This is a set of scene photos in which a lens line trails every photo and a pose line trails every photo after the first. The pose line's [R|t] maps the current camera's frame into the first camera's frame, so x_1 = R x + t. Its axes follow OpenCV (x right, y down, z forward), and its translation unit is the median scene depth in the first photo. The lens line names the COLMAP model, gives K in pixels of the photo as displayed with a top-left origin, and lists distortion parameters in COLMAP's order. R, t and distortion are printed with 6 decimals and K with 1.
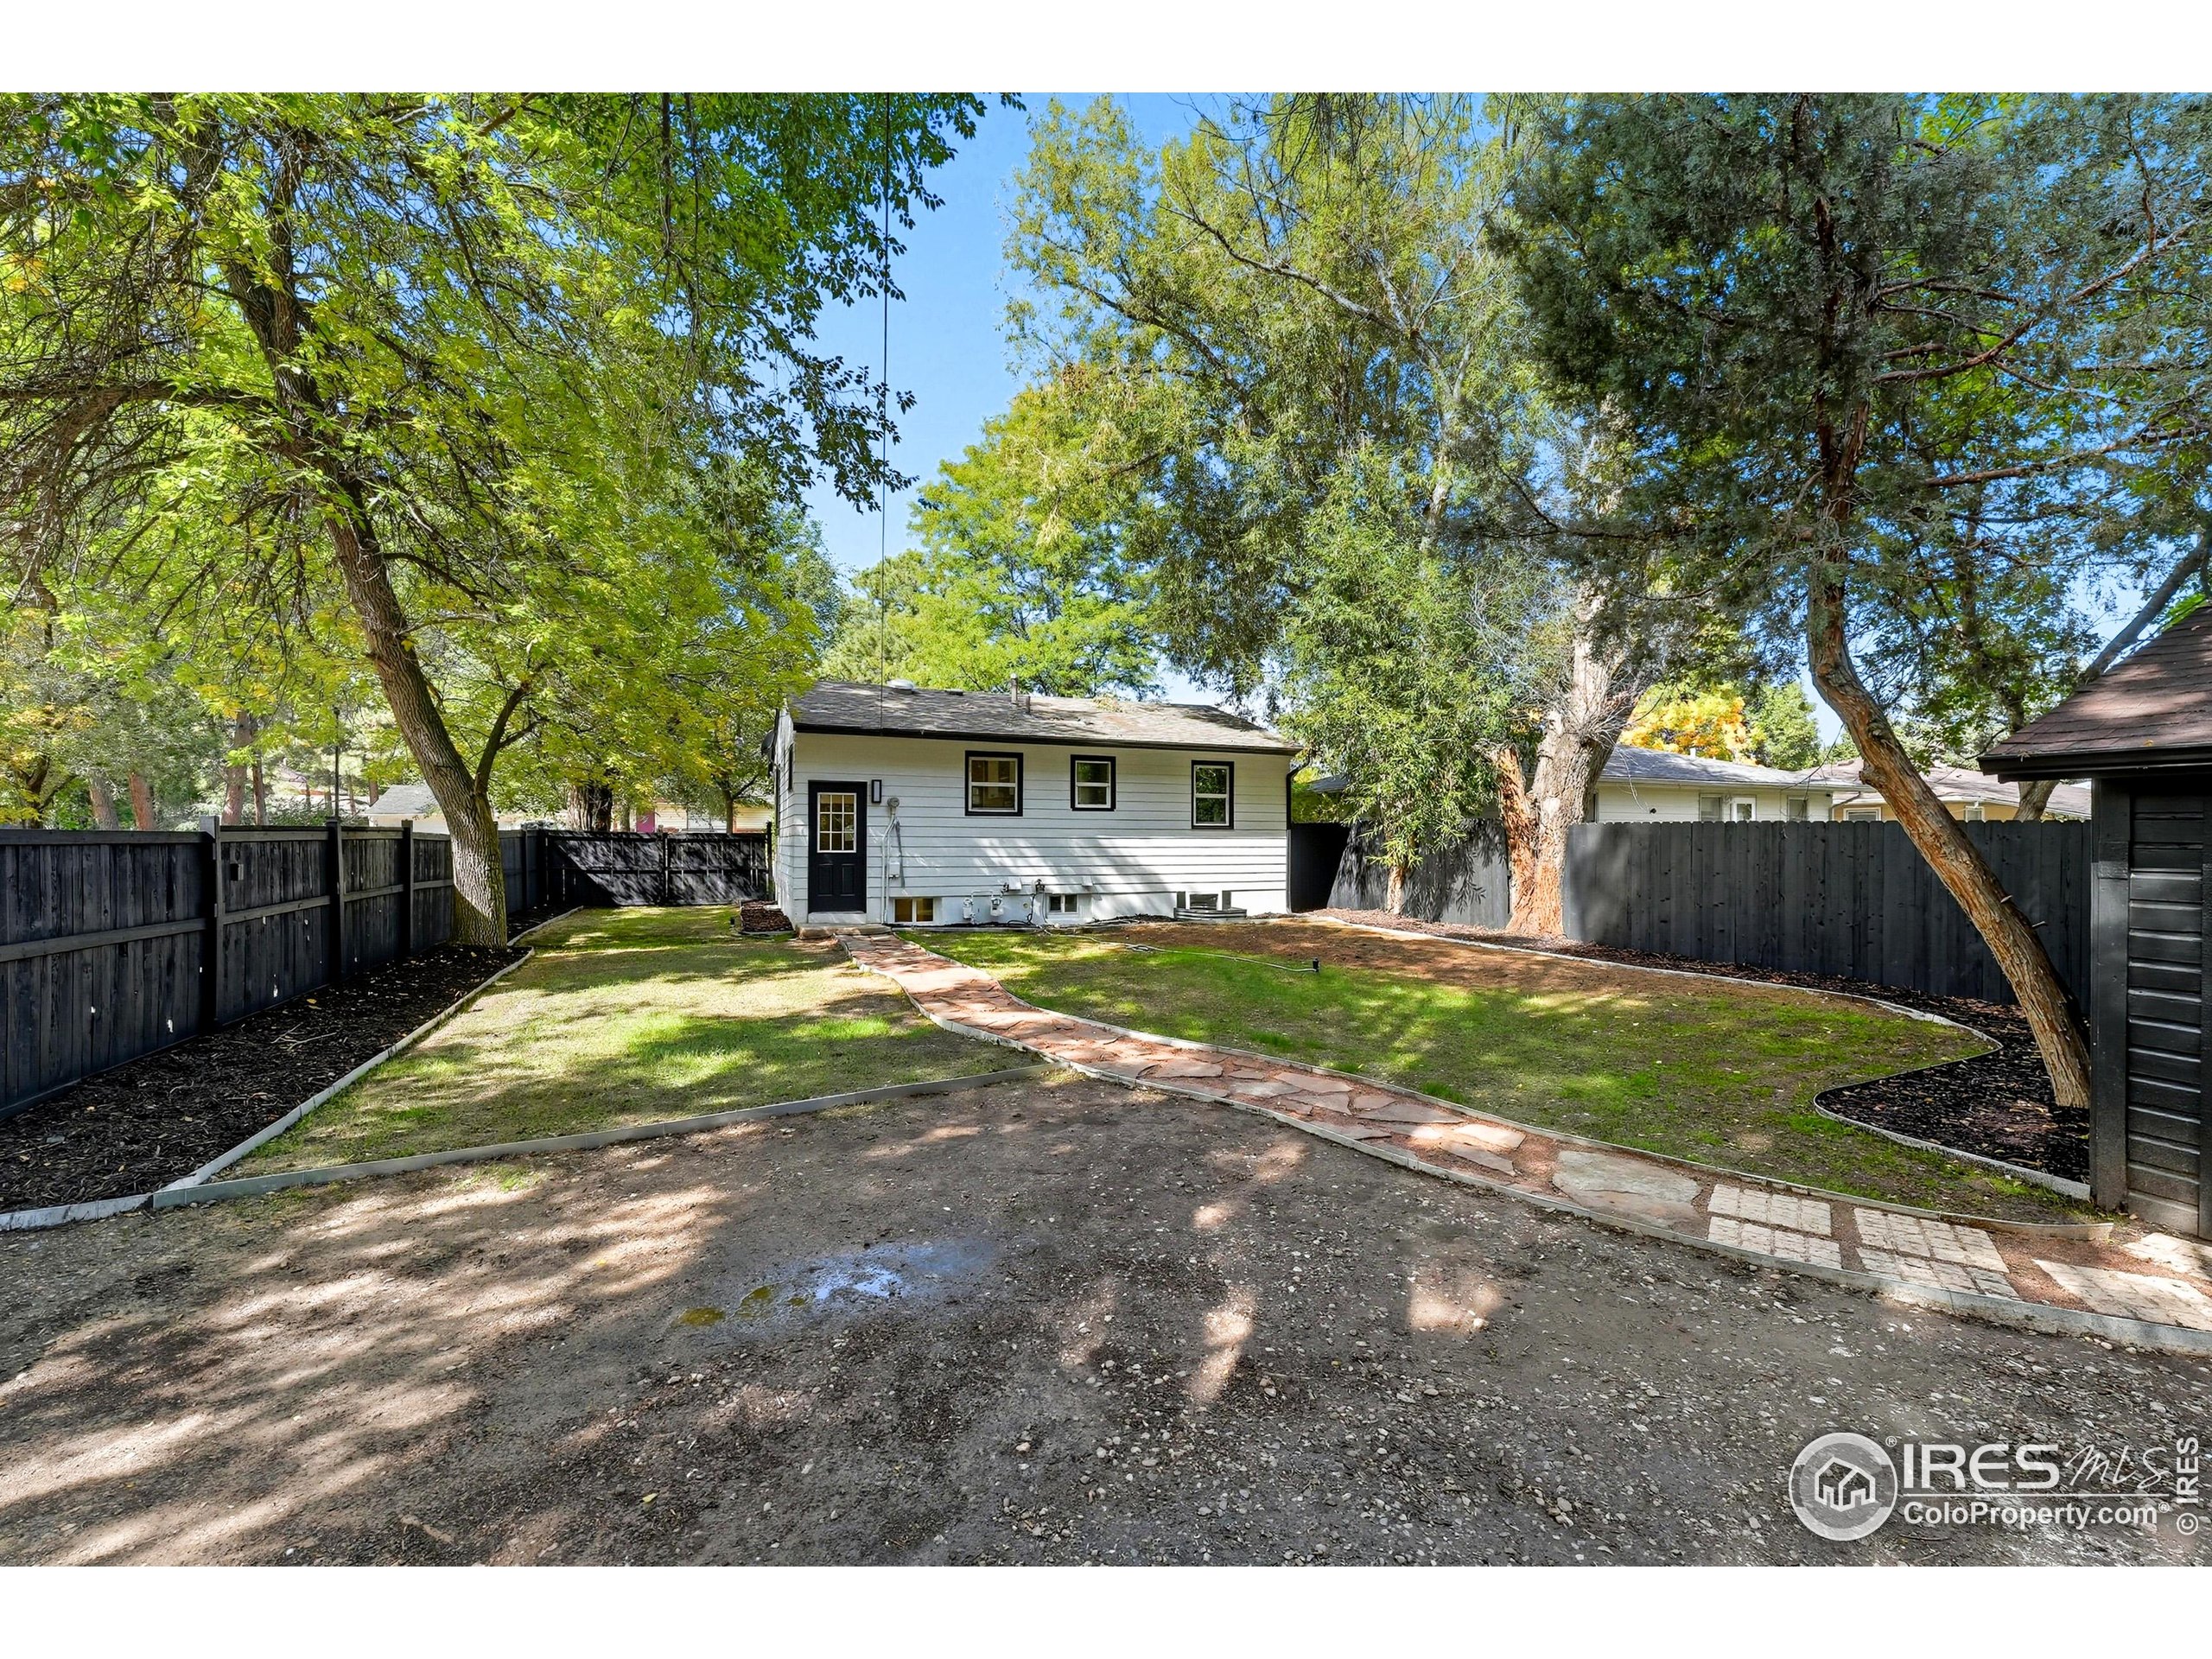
lens RADIAL K [[899.1, 0, 1108.3], [0, 899.1, 830.4], [0, 0, 1]] dist [0.000732, 0.000071]
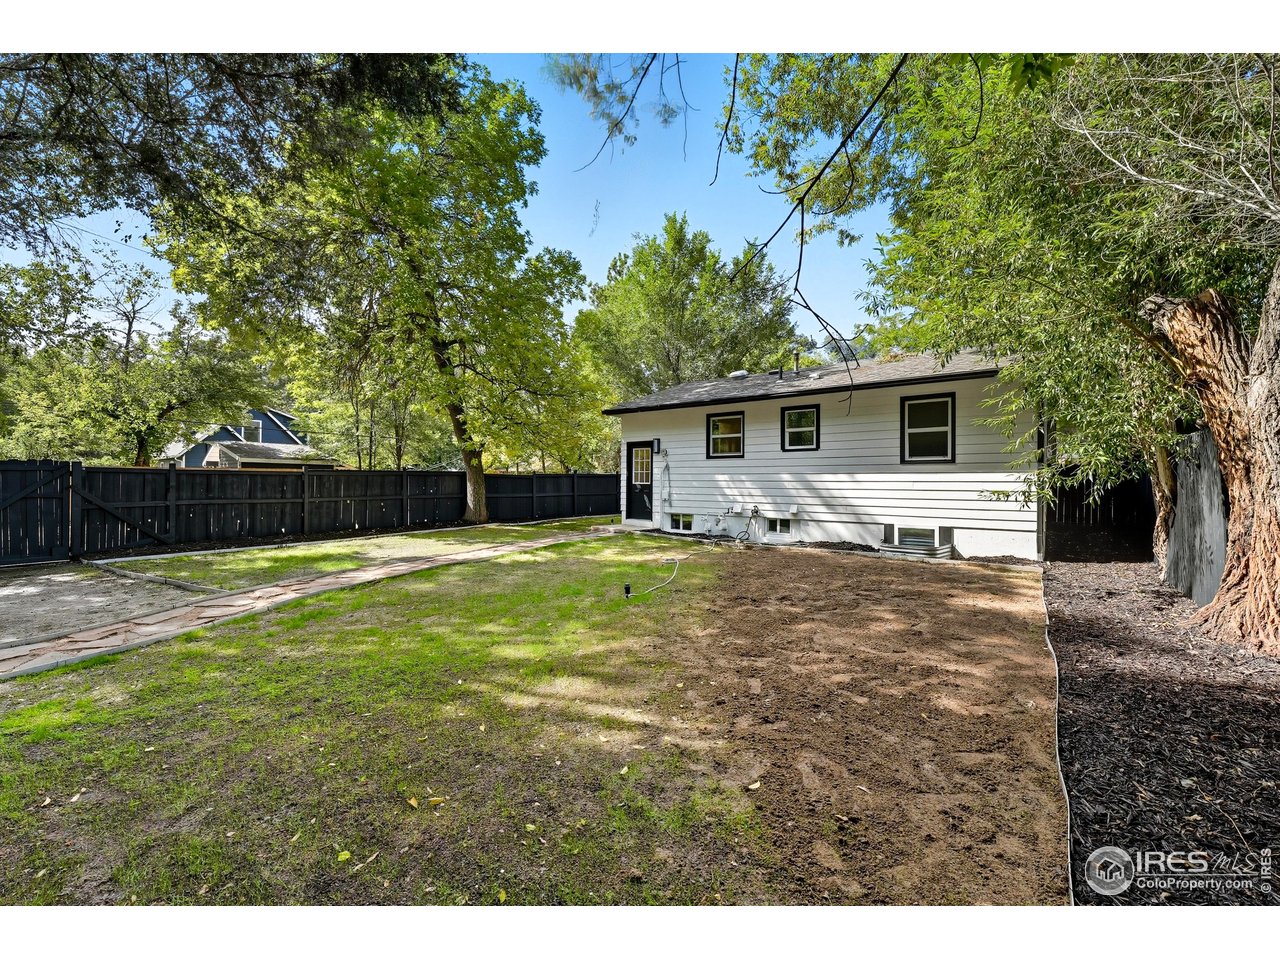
lens RADIAL K [[520.3, 0, 639.3], [0, 520.3, 480.9], [0, 0, 1]] dist [0.000732, 0.000071]
pose [[0.495491, -0.006697, -0.868587, 0.488312], [-0.001418, 0.999963, -0.008519, 0.024813], [0.868612, 0.005453, 0.495463, 0.474818]]
